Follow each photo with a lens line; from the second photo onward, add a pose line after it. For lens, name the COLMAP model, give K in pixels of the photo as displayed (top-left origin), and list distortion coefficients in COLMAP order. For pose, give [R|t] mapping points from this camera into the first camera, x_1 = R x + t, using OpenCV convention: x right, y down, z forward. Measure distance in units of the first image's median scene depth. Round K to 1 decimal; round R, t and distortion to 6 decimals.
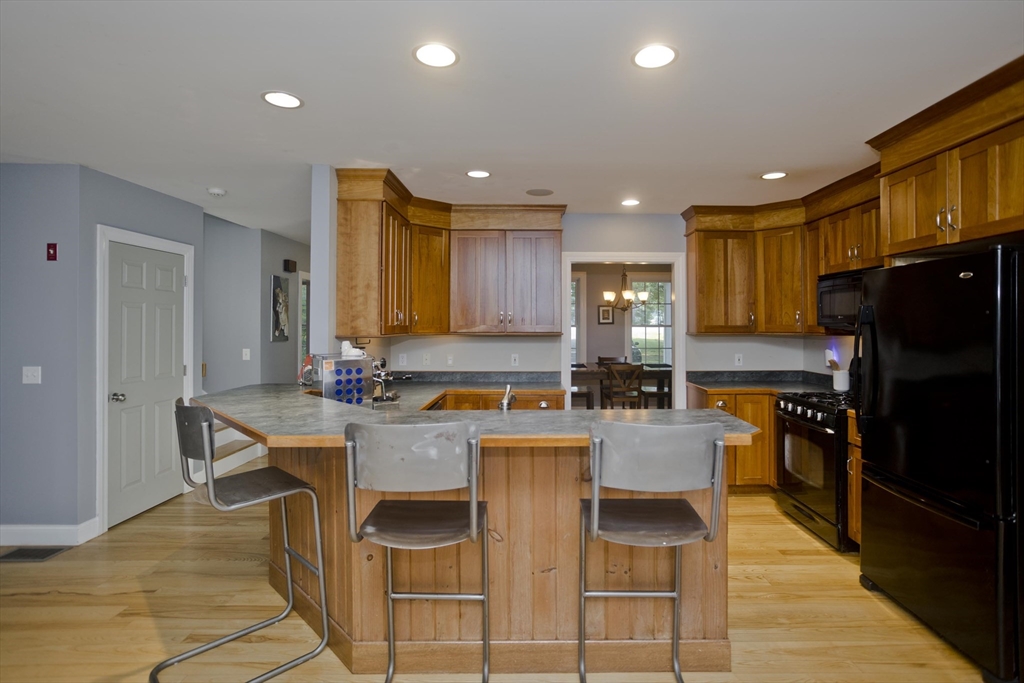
lens RADIAL K [[500.9, 0, 507.1], [0, 500.9, 324.2], [0, 0, 1]] dist [-0.053100, 0.033402]
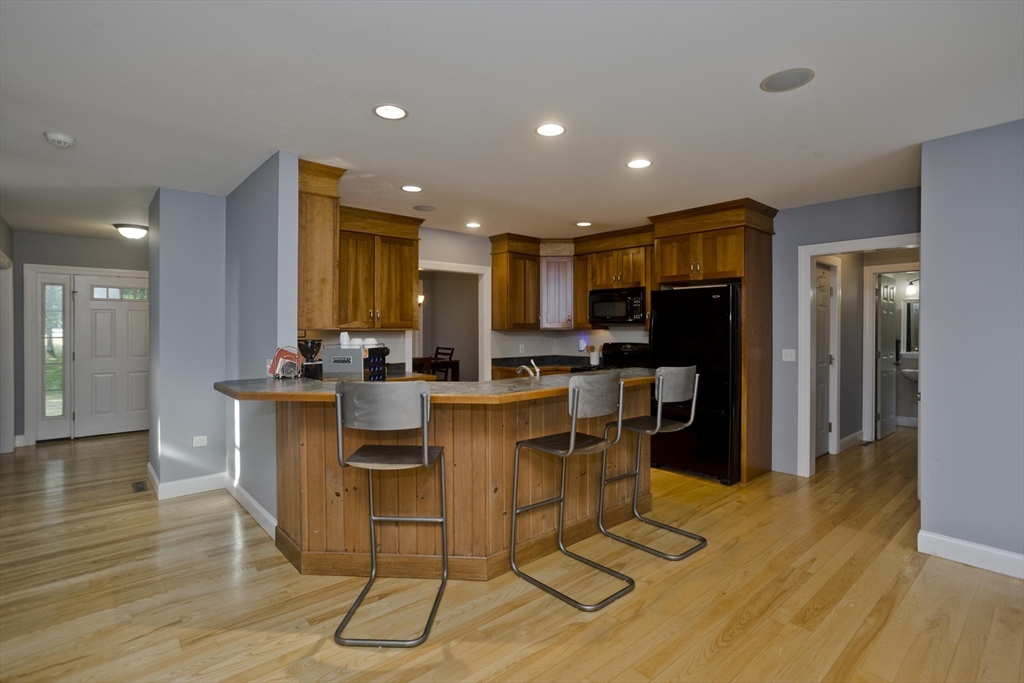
lens RADIAL K [[523.4, 0, 479.7], [0, 523.4, 334.4], [0, 0, 1]] dist [-0.020192, 0.000259]
pose [[0.759843, -0.005154, 0.650086, -0.731450], [-0.002082, 0.999944, 0.010361, 0.023188], [-0.650104, -0.009226, 0.759790, -0.023872]]
